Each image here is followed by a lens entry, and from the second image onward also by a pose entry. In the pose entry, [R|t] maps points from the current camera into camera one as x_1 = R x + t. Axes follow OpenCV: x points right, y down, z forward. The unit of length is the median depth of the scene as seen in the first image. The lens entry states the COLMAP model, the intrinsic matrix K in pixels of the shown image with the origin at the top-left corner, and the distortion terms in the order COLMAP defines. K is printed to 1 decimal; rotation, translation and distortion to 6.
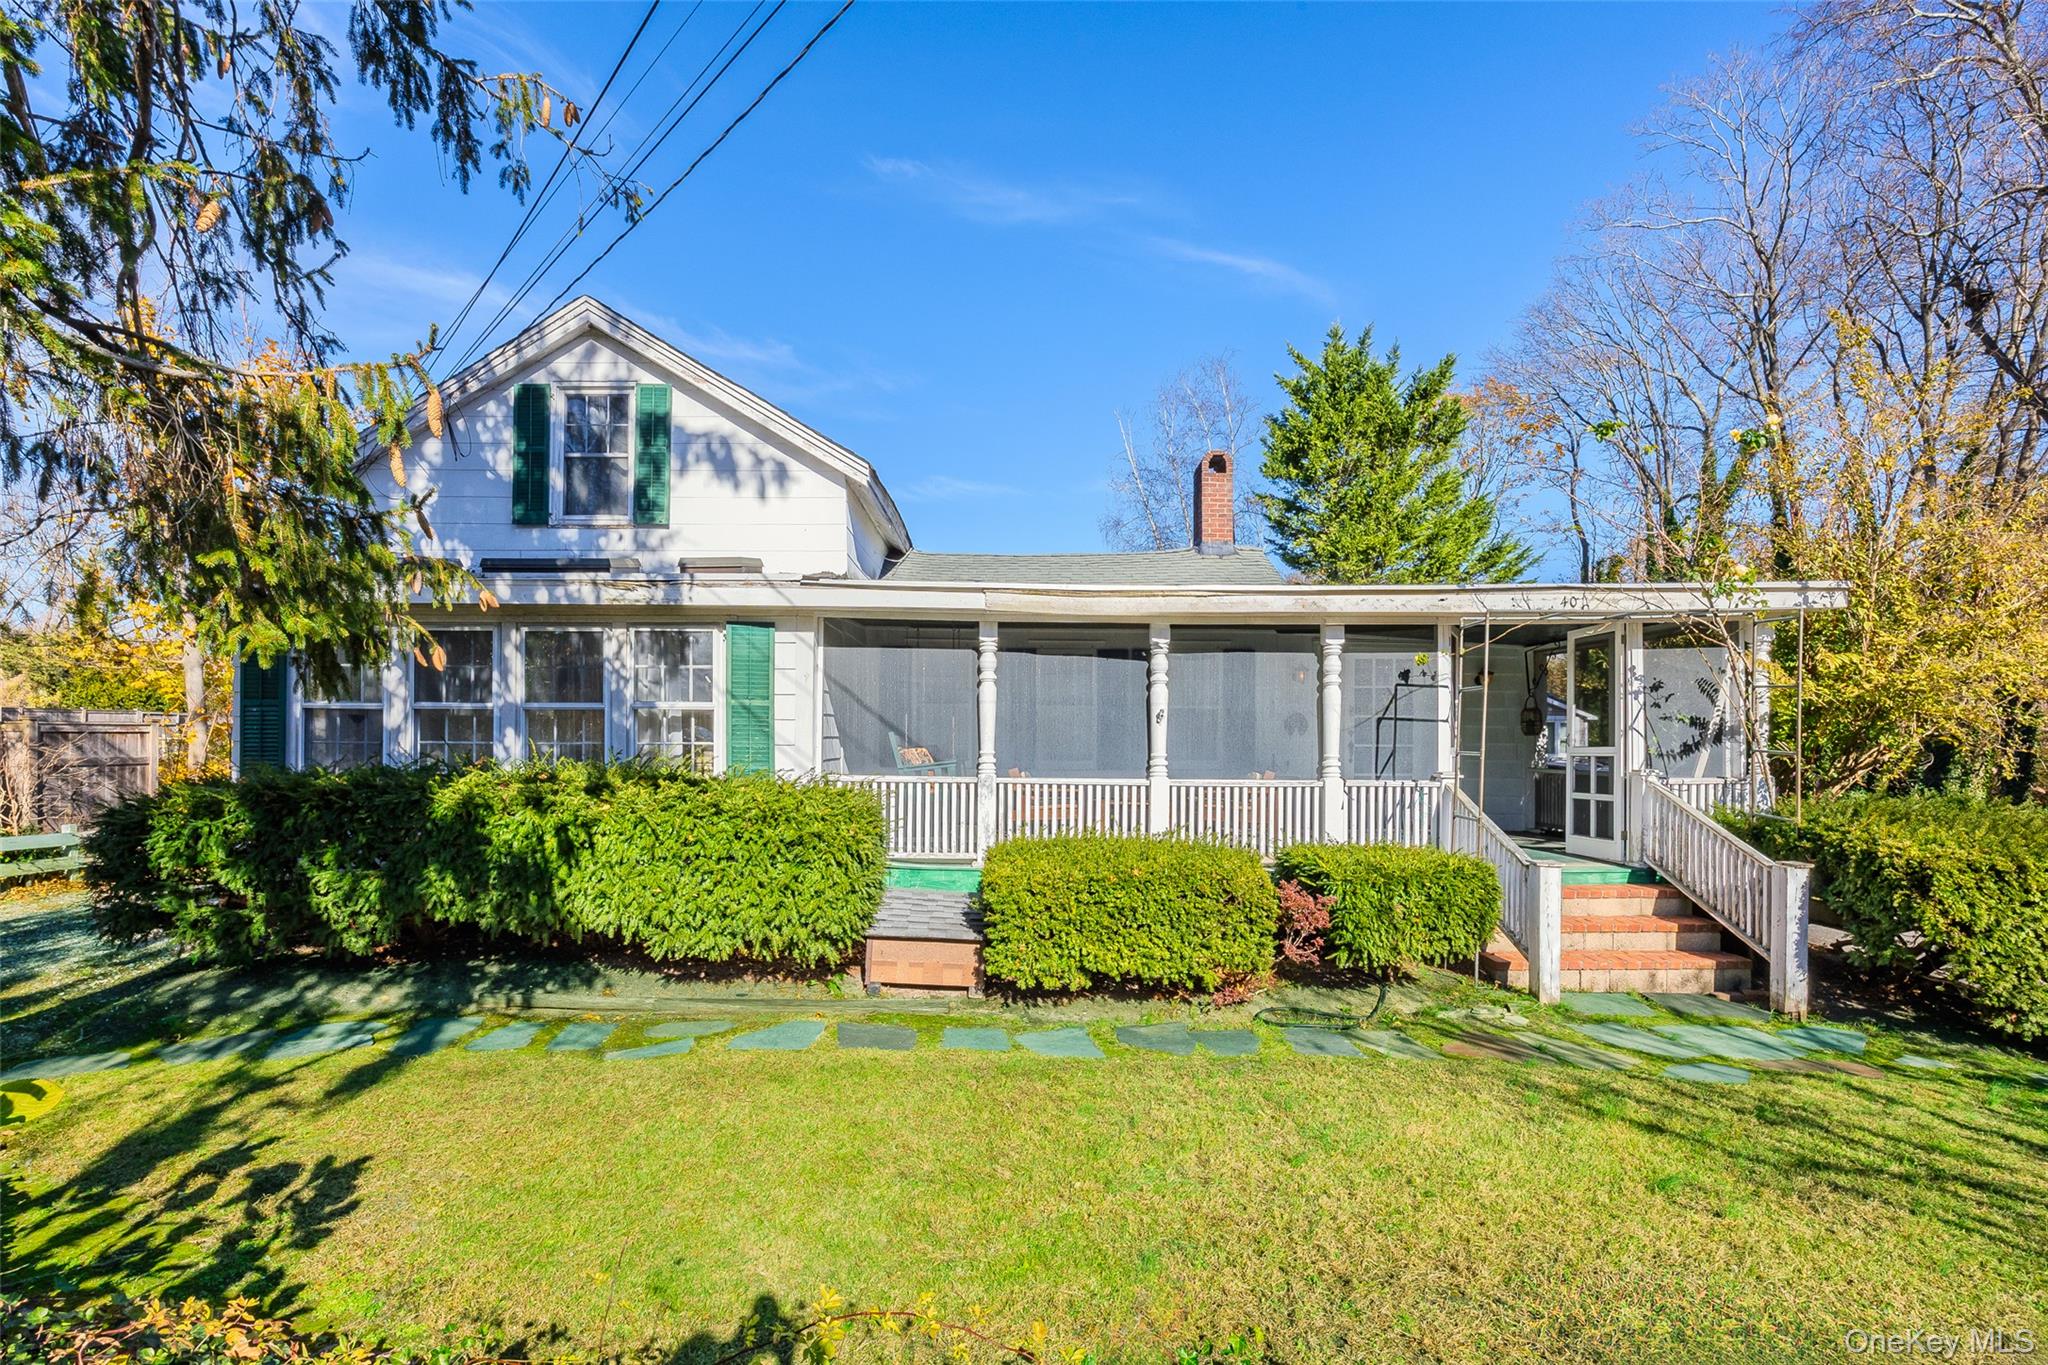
lens RADIAL K [[976.1, 0, 1024.0], [0, 976.1, 682.5], [0, 0, 1]] dist [0.005563, 0.000218]
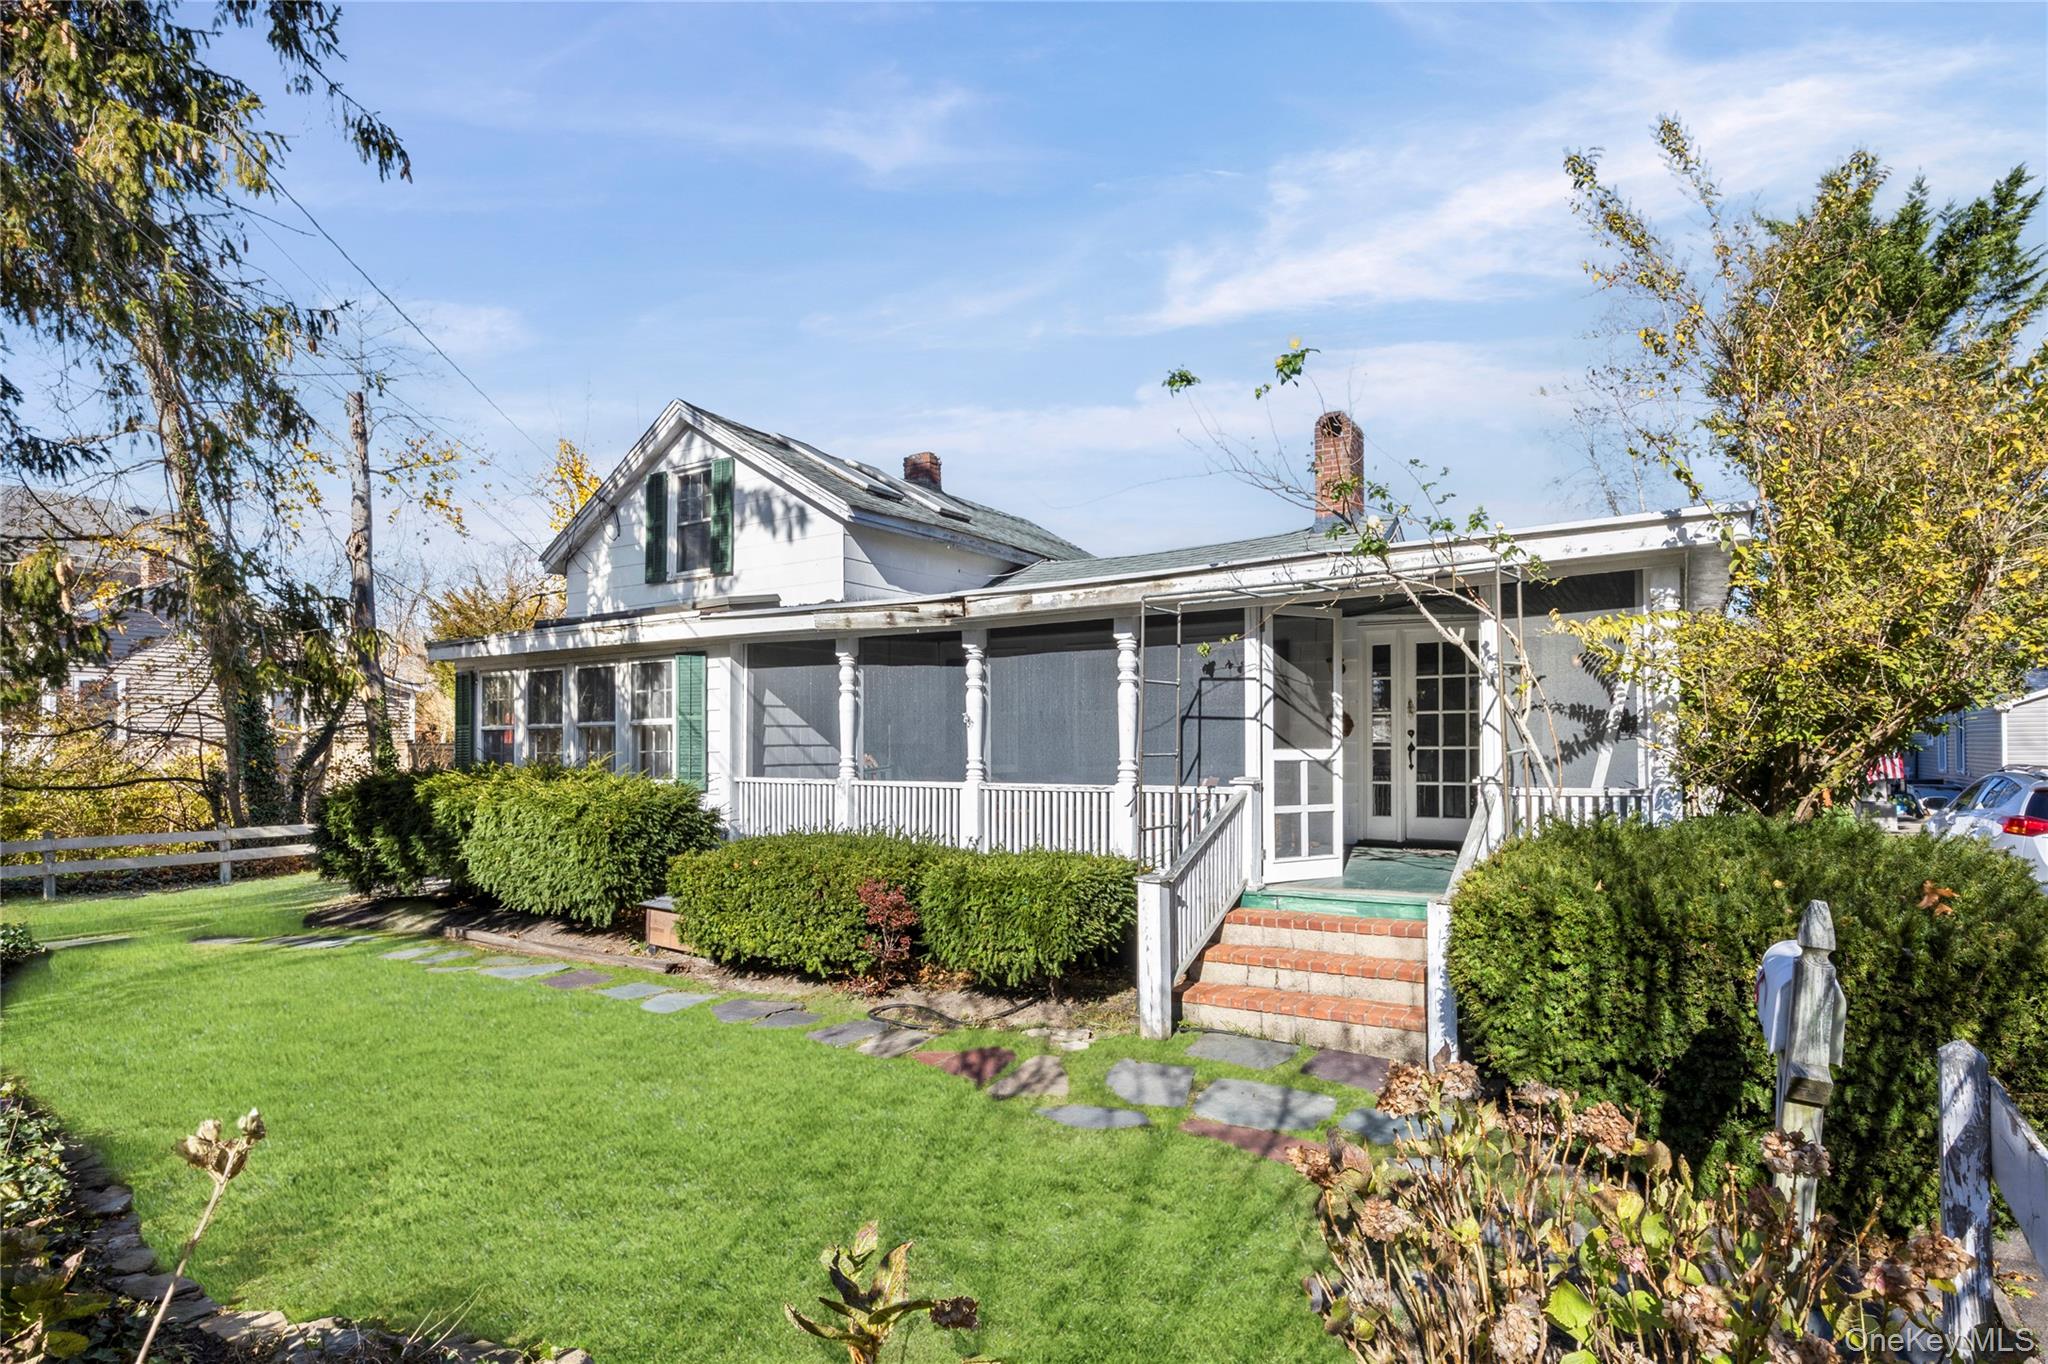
lens RADIAL K [[1041.5, 0, 1024.0], [0, 1041.5, 682.0], [0, 0, 1]] dist [-0.001628, 0.000951]
pose [[0.843577, -0.042647, -0.535312, 0.753421], [0.043135, 0.999002, -0.011614, 0.008902], [0.535273, -0.013293, 0.844575, 0.112602]]
